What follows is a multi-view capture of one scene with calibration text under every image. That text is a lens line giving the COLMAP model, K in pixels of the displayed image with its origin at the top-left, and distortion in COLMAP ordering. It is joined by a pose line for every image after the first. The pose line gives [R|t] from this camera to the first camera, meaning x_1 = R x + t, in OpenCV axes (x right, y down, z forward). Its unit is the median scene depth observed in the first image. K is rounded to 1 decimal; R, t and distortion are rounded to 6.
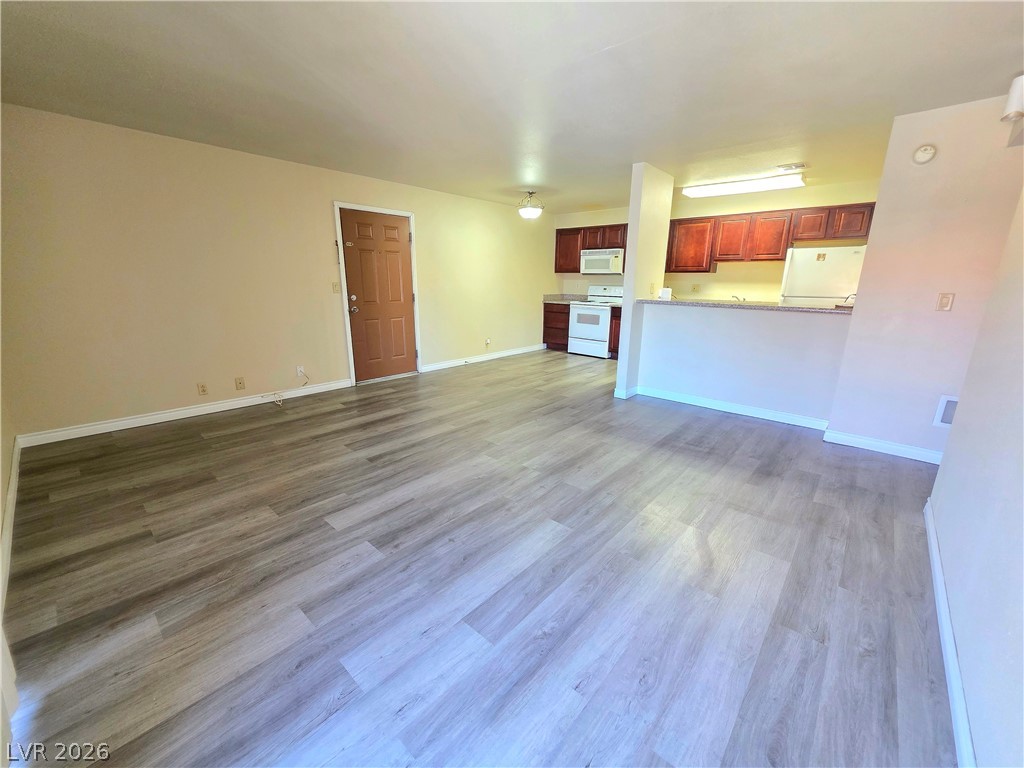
lens RADIAL K [[409.3, 0, 509.6], [0, 409.3, 384.0], [0, 0, 1]] dist [0.001277, -0.000158]
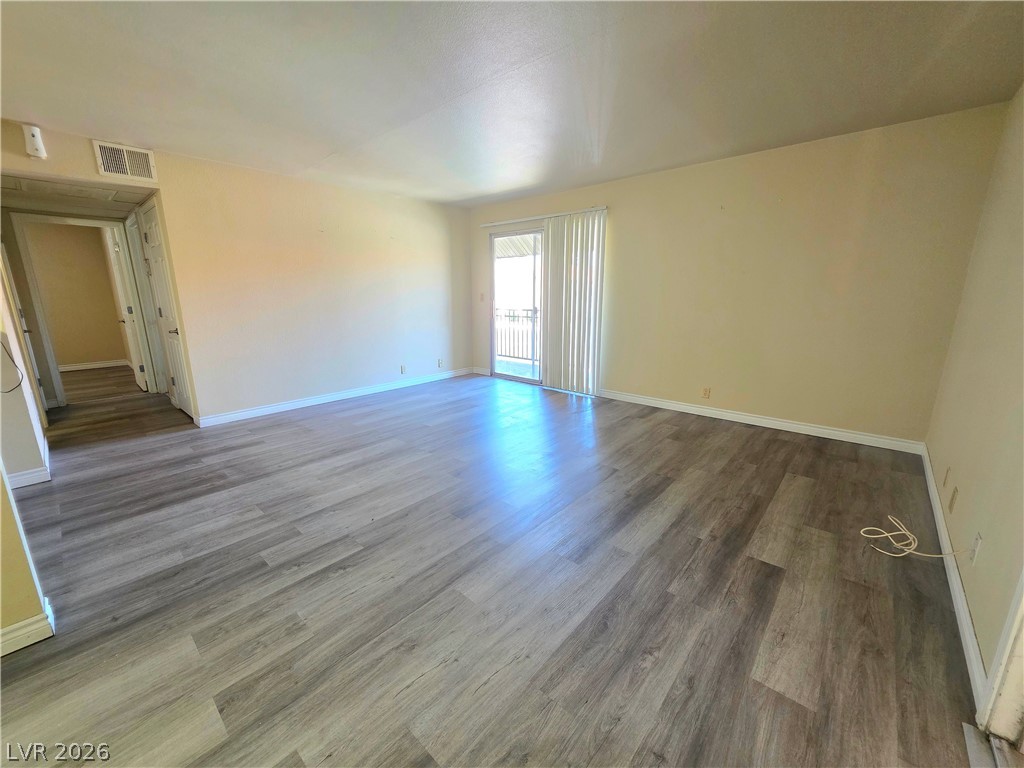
lens RADIAL K [[409.3, 0, 509.6], [0, 409.3, 384.0], [0, 0, 1]] dist [0.001277, -0.000158]
pose [[-0.999987, -0.004318, -0.002859, -0.108526], [-0.005147, 0.889444, 0.457015, -0.295599], [0.000570, 0.457023, -0.889455, 1.174665]]
